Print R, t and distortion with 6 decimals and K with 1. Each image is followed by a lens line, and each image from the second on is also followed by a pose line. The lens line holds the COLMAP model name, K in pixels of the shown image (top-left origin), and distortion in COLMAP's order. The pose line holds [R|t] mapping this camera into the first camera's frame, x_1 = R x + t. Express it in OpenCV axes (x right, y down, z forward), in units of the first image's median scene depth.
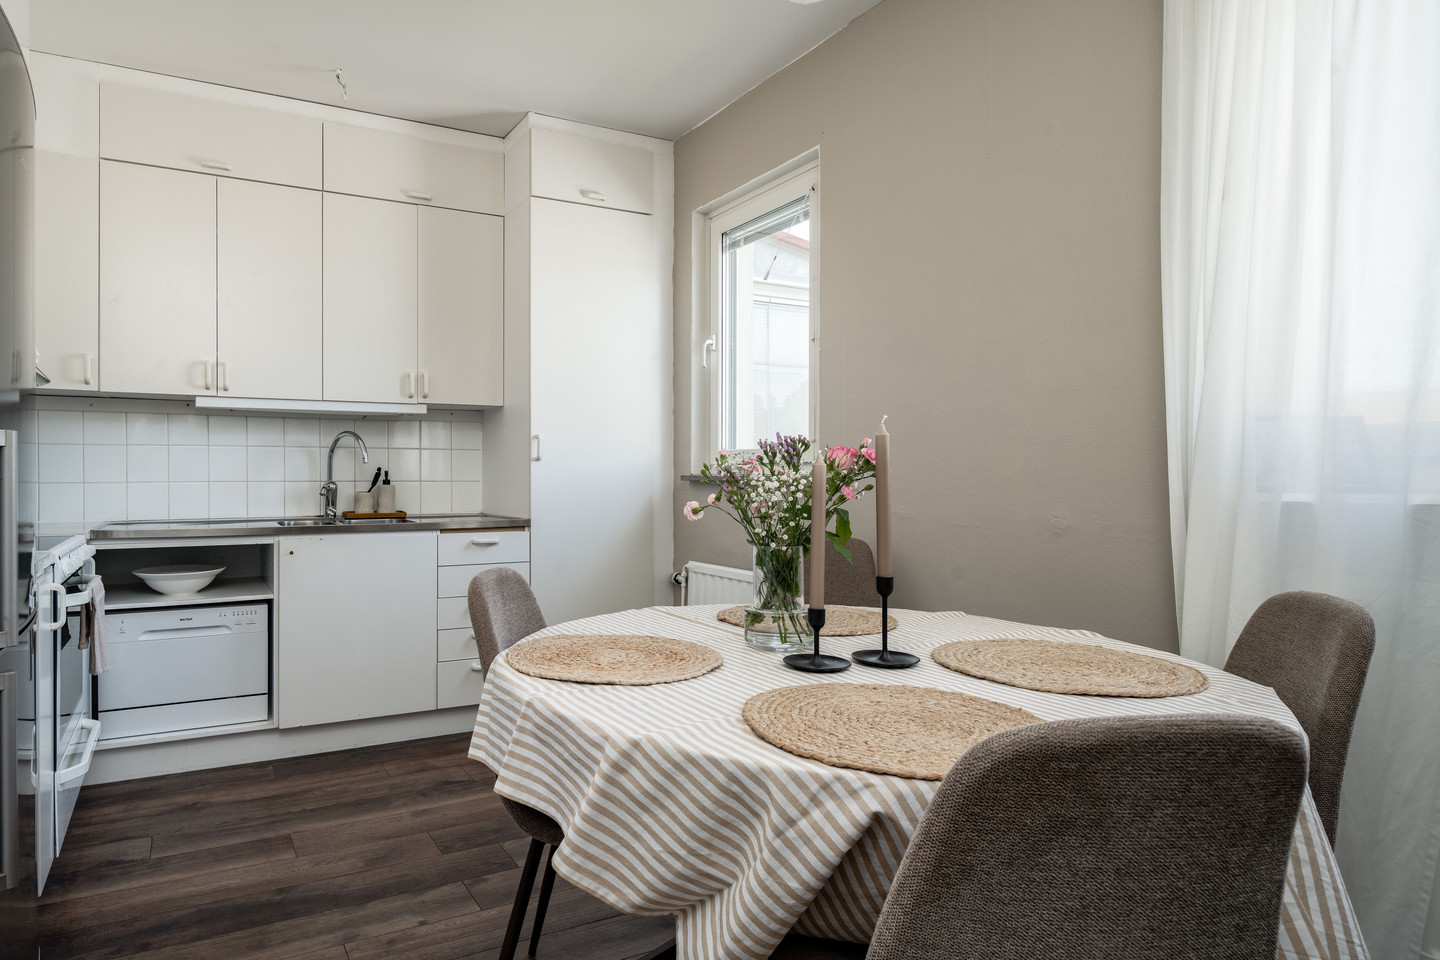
lens RADIAL K [[784.1, 0, 720.1], [0, 784.1, 481.4], [0, 0, 1]] dist [-0.004107, -0.005670]
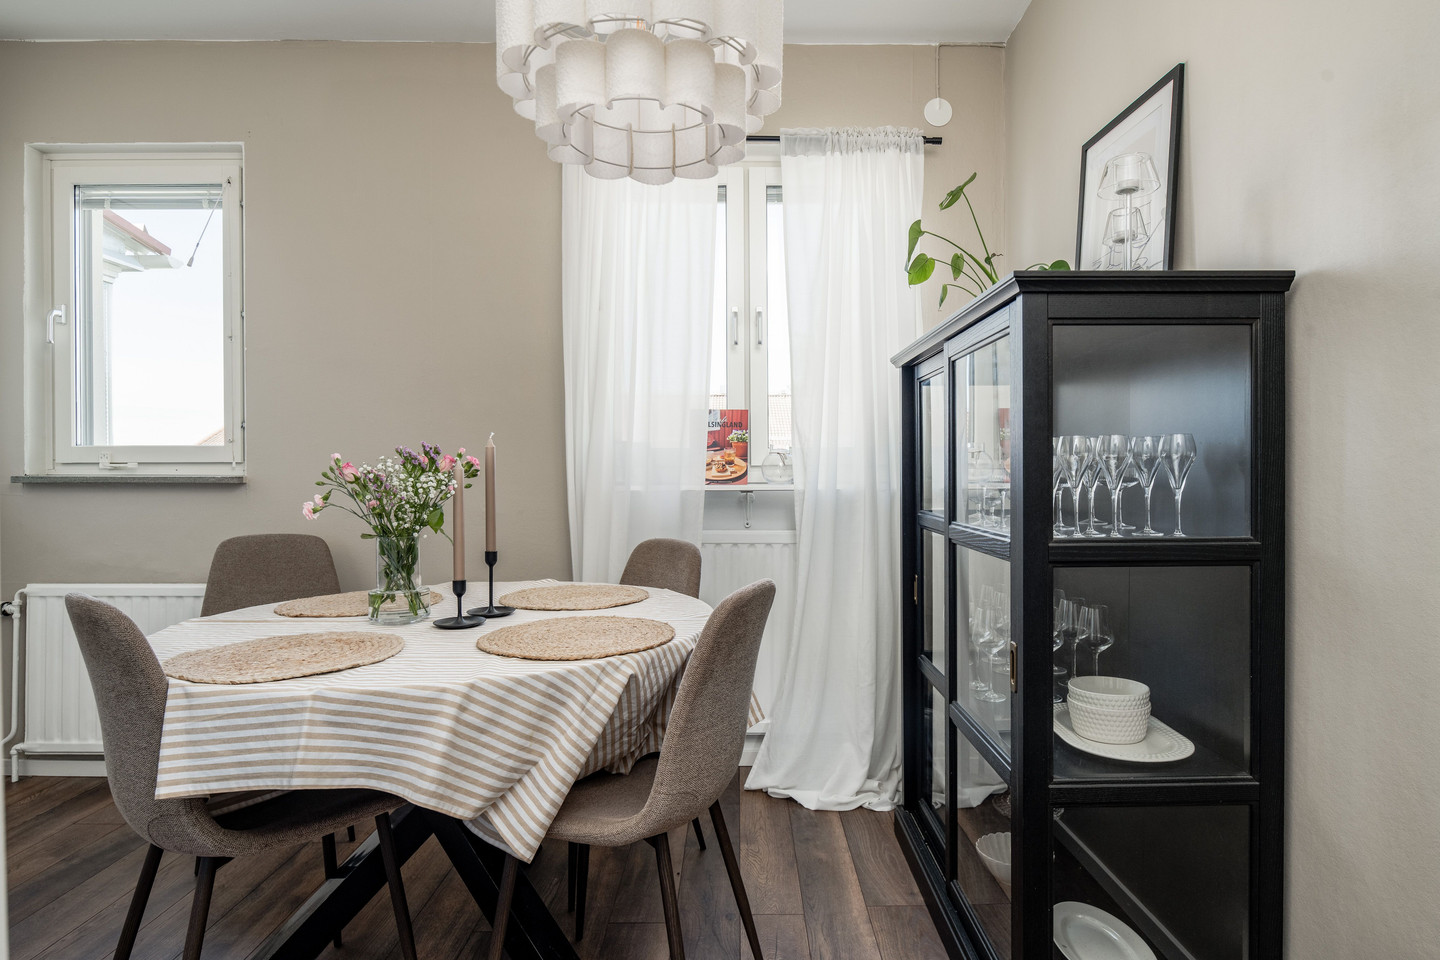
lens RADIAL K [[784.1, 0, 721.5], [0, 784.1, 477.6], [0, 0, 1]] dist [-0.004107, -0.005670]
pose [[0.437150, -0.005601, 0.899371, -1.088101], [0.006122, 0.999976, 0.003252, -0.011648], [-0.899368, 0.004085, 0.437174, 0.060046]]
